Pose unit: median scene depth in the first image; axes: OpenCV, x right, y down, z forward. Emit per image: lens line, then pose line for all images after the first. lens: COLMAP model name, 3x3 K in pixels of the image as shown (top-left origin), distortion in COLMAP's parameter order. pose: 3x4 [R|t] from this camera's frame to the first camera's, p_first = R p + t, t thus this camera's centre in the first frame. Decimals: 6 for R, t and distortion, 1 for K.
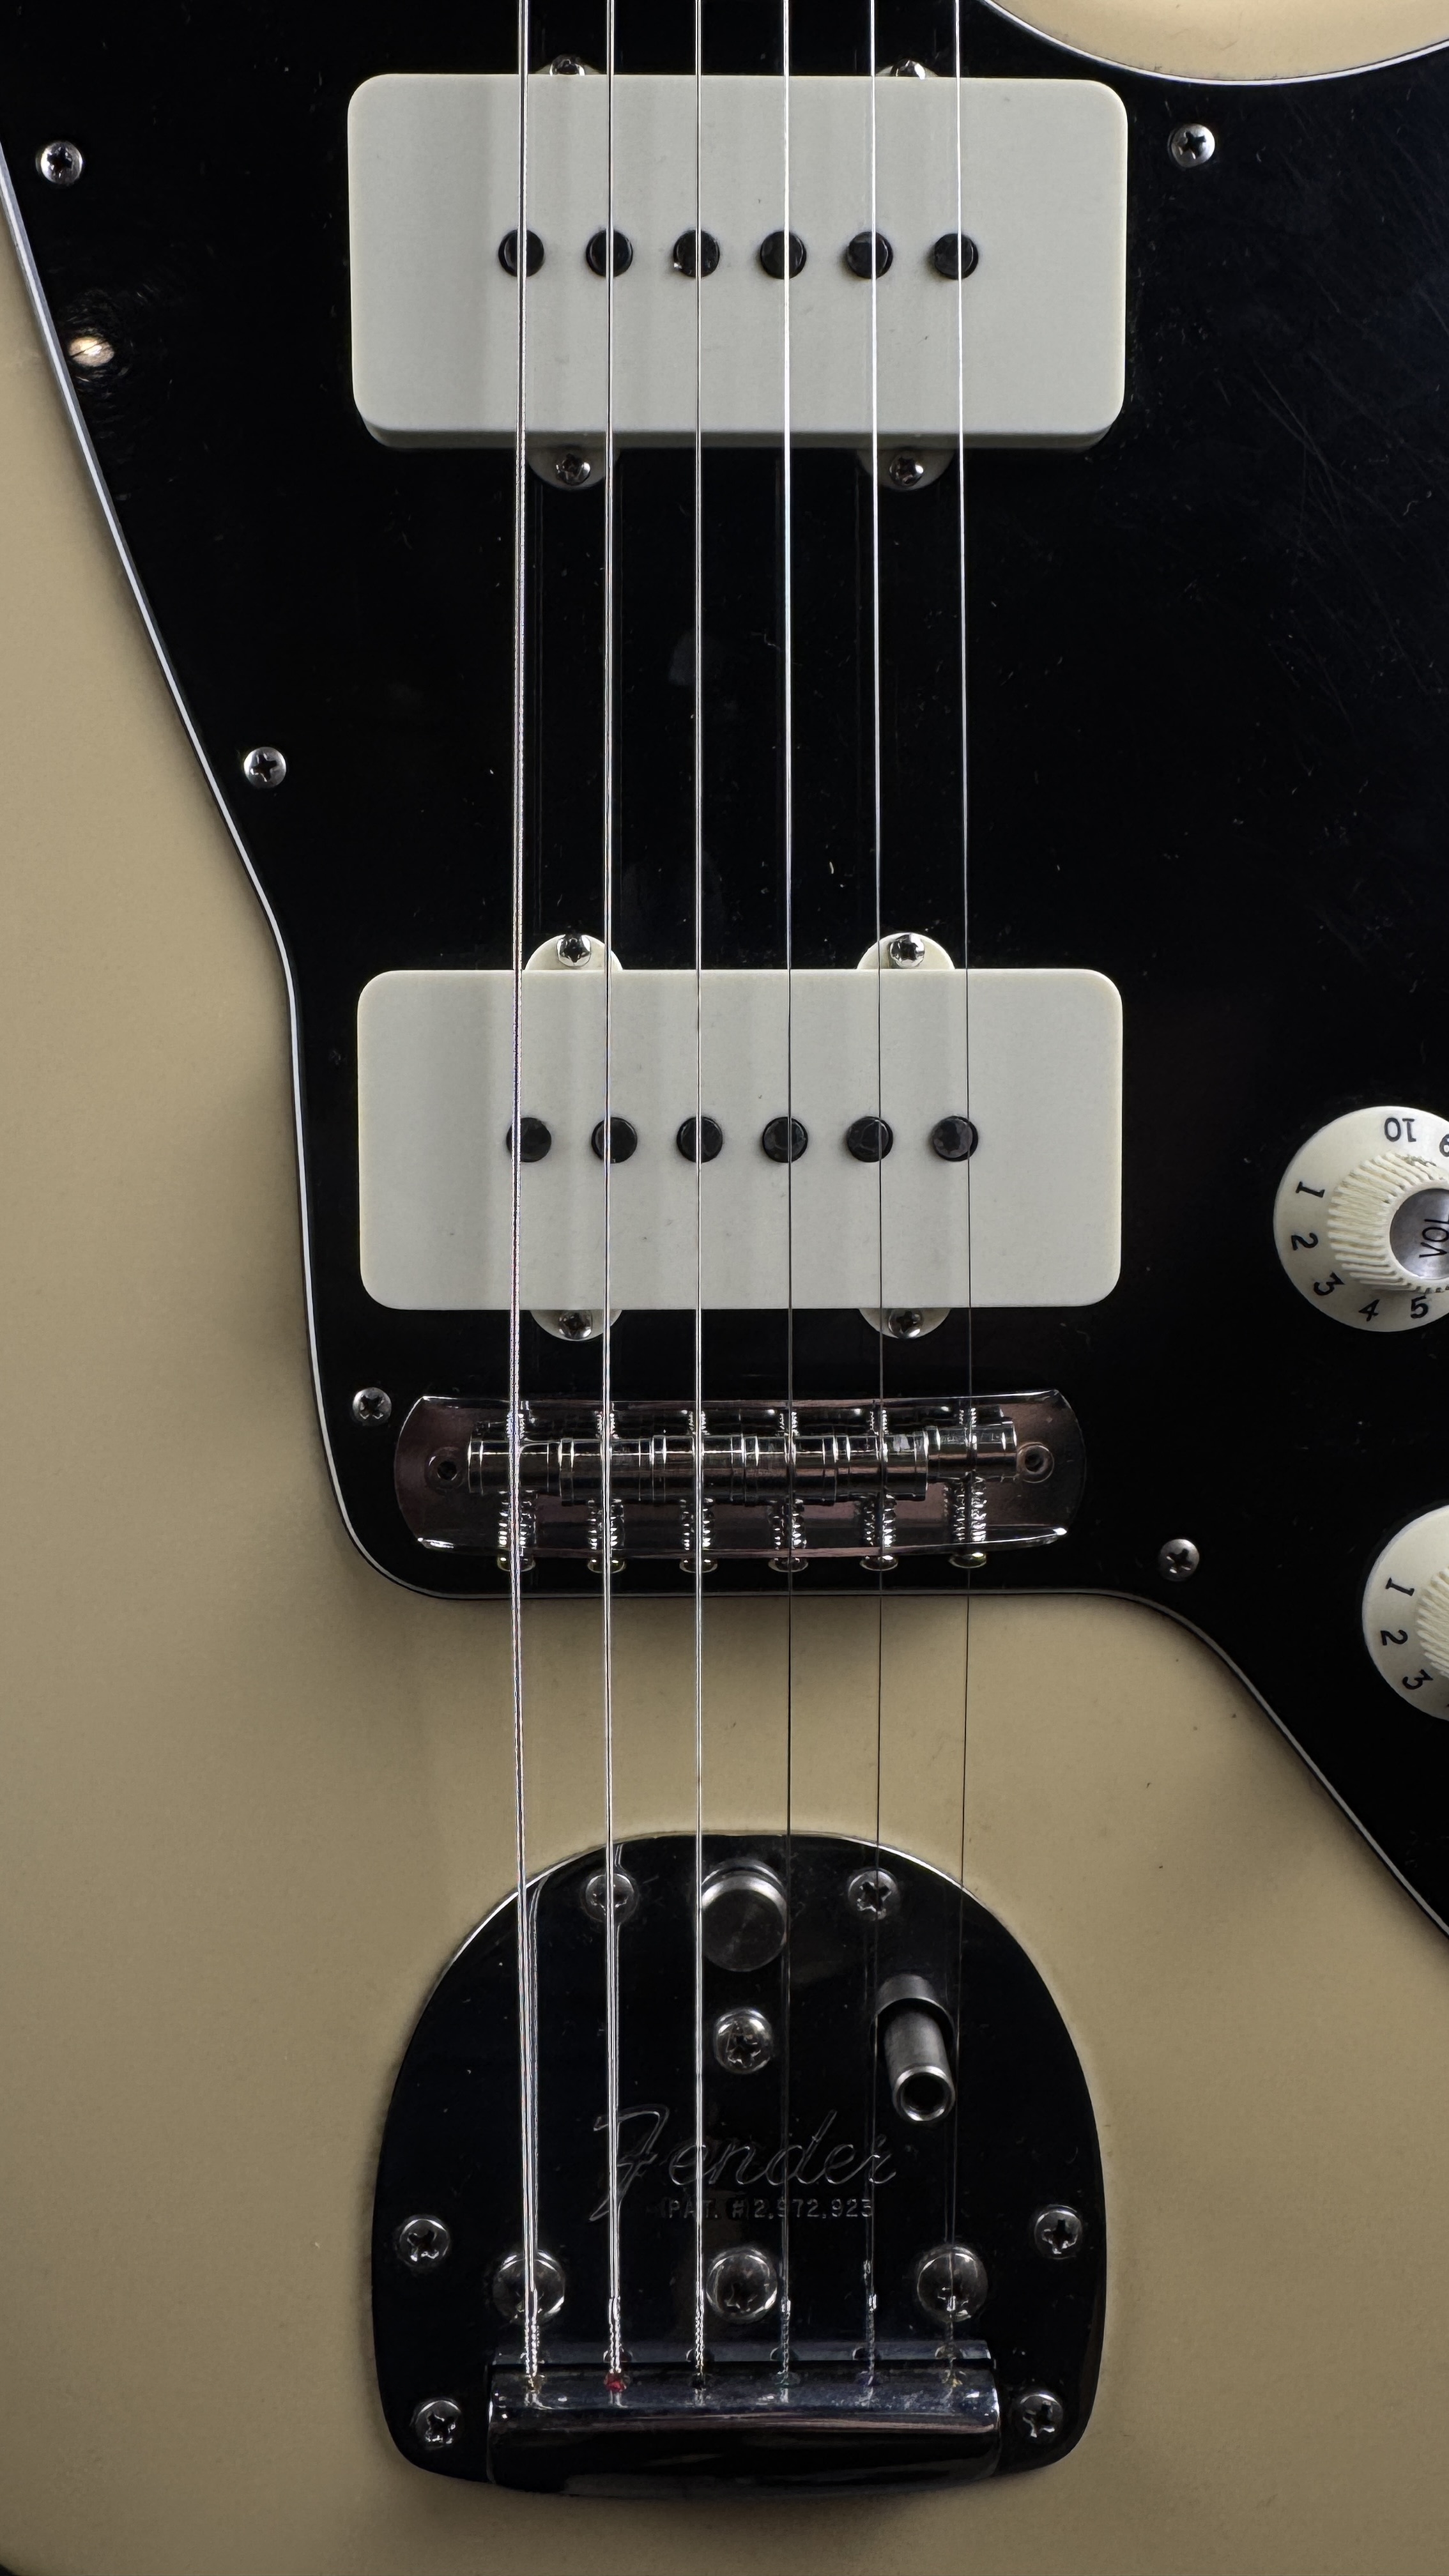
lens RADIAL K [[1755.3, 0, 709.8], [0, 1755.3, 1149.6], [0, 0, 1]] dist [-0.044482, 0.000959]
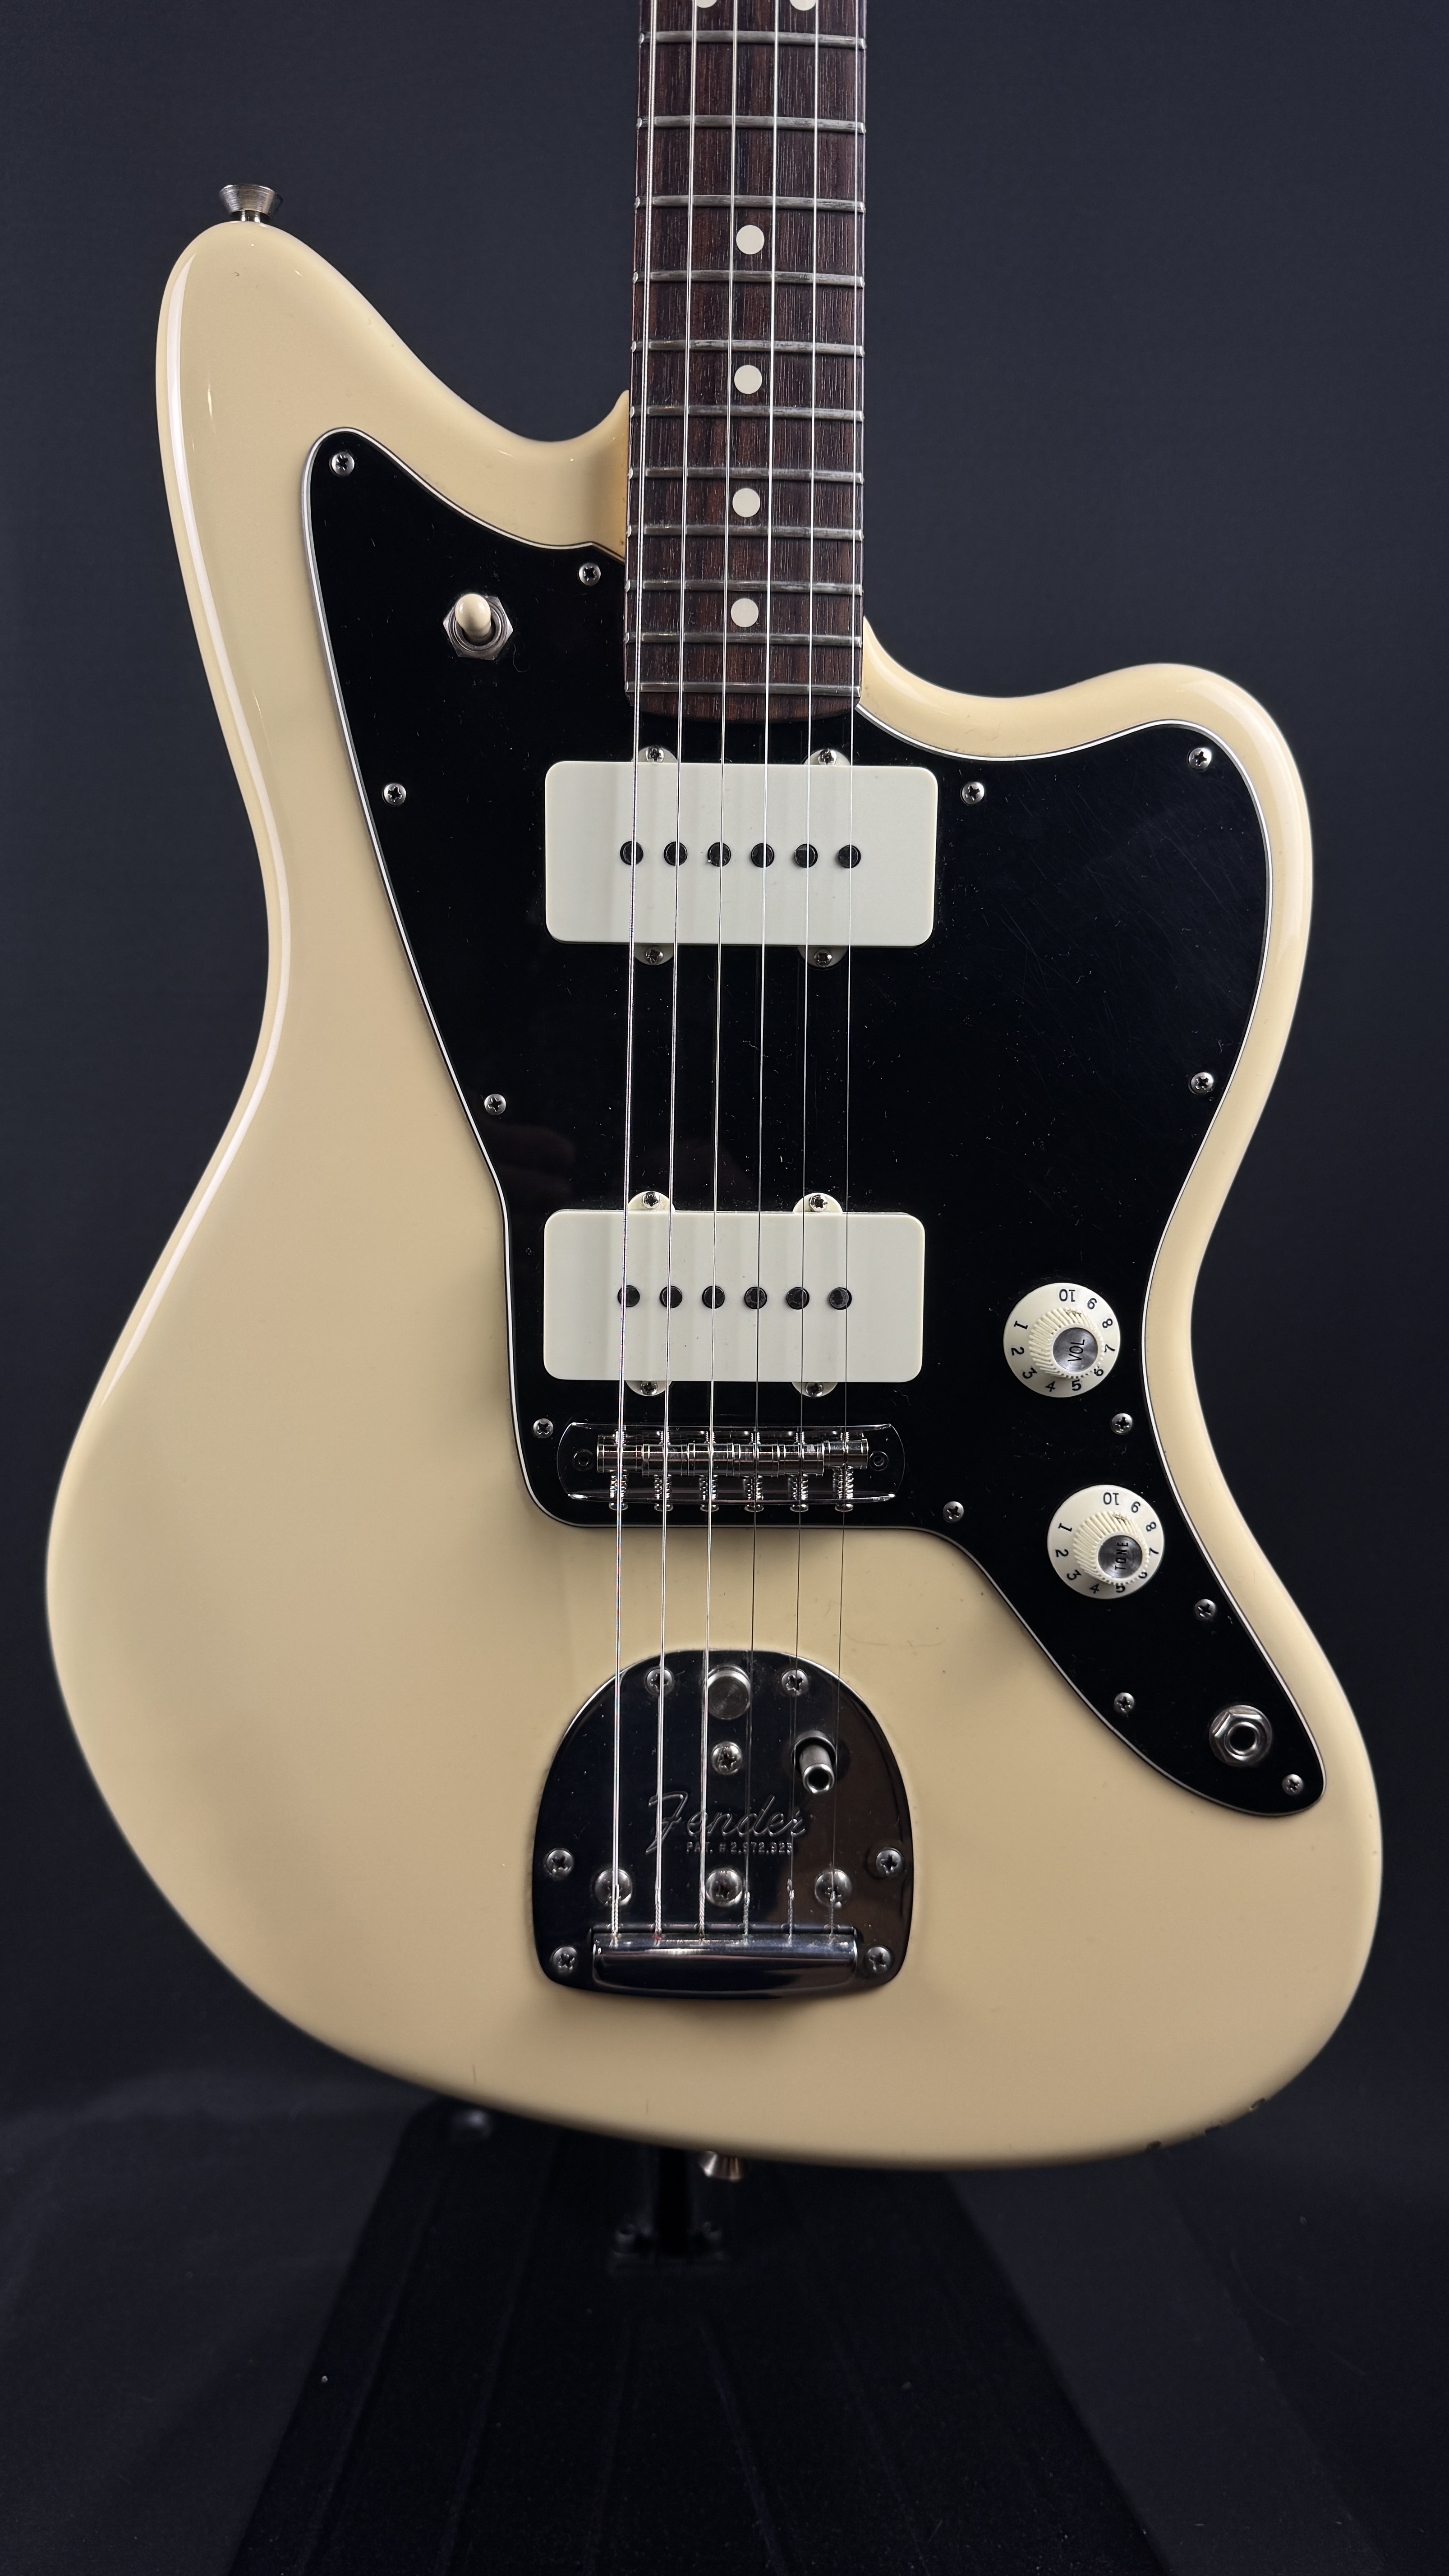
lens RADIAL K [[1450.2, 0, 724.5], [0, 1450.2, 1288.0], [0, 0, 1]] dist [0.000849, -0.000176]
pose [[0.999530, 0.014721, 0.026902, -0.036452], [-0.015577, 0.999370, 0.031894, -0.066600], [-0.026415, -0.032298, 0.999129, -0.634264]]
